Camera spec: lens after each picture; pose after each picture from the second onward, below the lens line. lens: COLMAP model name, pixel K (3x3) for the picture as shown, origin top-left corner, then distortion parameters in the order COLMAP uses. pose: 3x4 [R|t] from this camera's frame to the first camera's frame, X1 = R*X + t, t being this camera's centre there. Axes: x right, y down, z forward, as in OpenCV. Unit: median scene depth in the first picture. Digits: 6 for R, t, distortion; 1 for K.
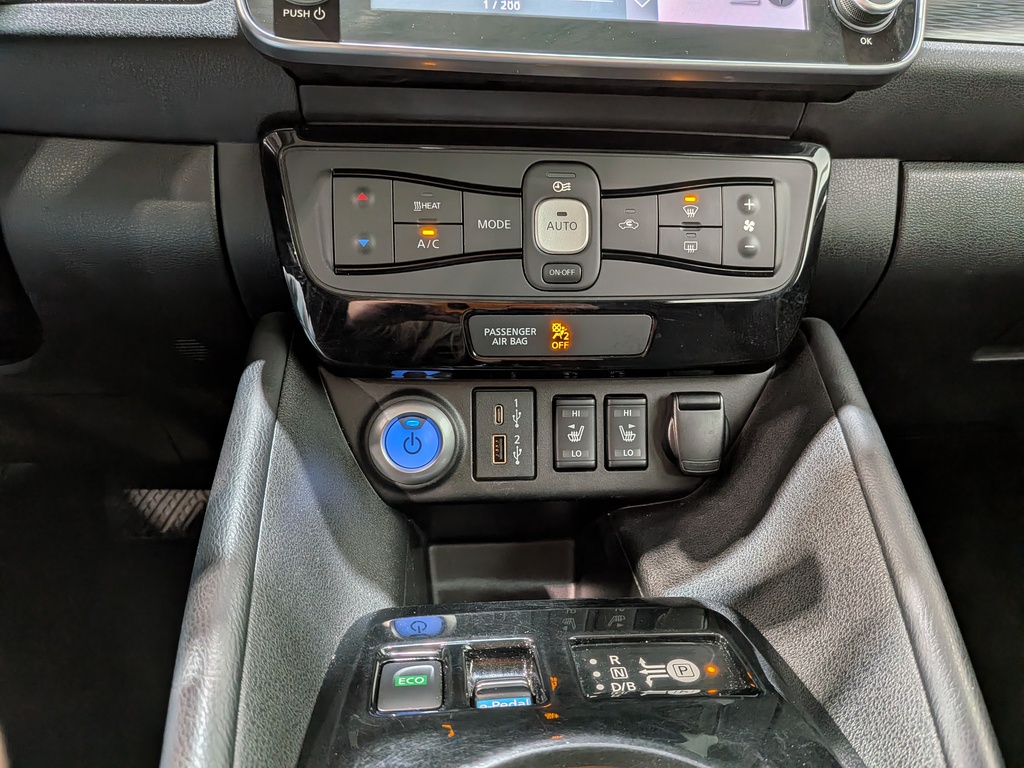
lens RADIAL K [[751.8, 0, 529.6], [0, 751.8, 404.3], [0, 0, 1]] dist [0.049258, -0.093559]
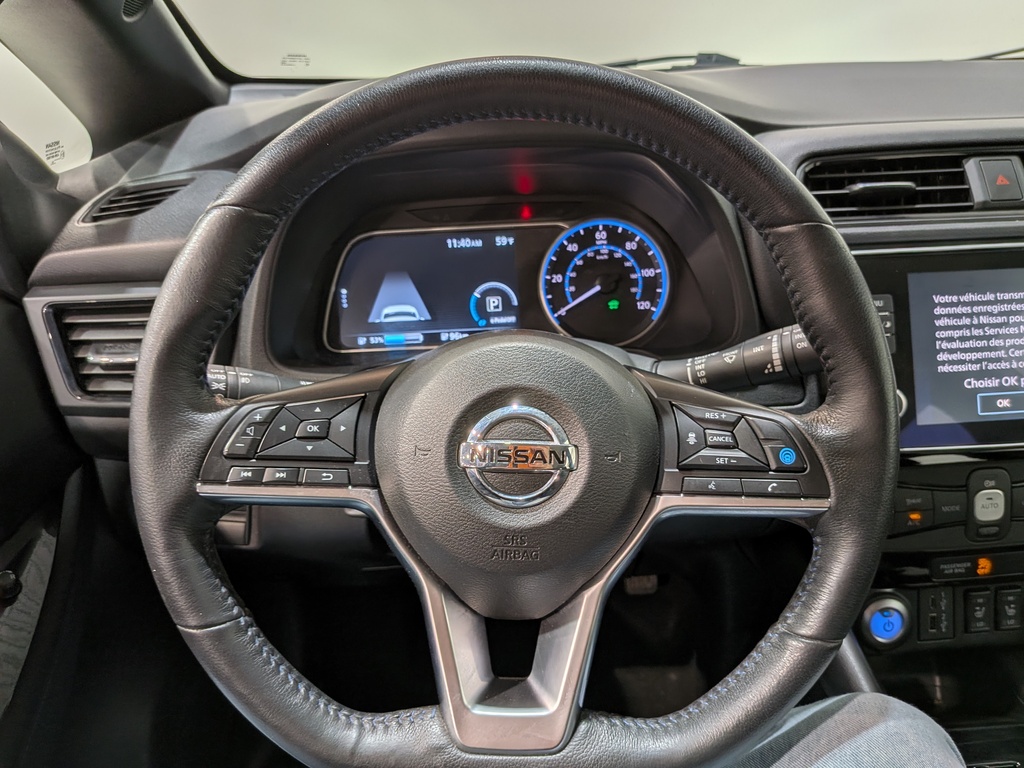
lens RADIAL K [[751.8, 0, 517.7], [0, 751.8, 390.2], [0, 0, 1]] dist [0.049258, -0.093559]
pose [[0.995530, -0.032973, -0.088499, -0.840241], [0.040423, 0.995667, 0.083749, -0.669291], [0.085354, -0.086952, 0.992549, -0.743111]]
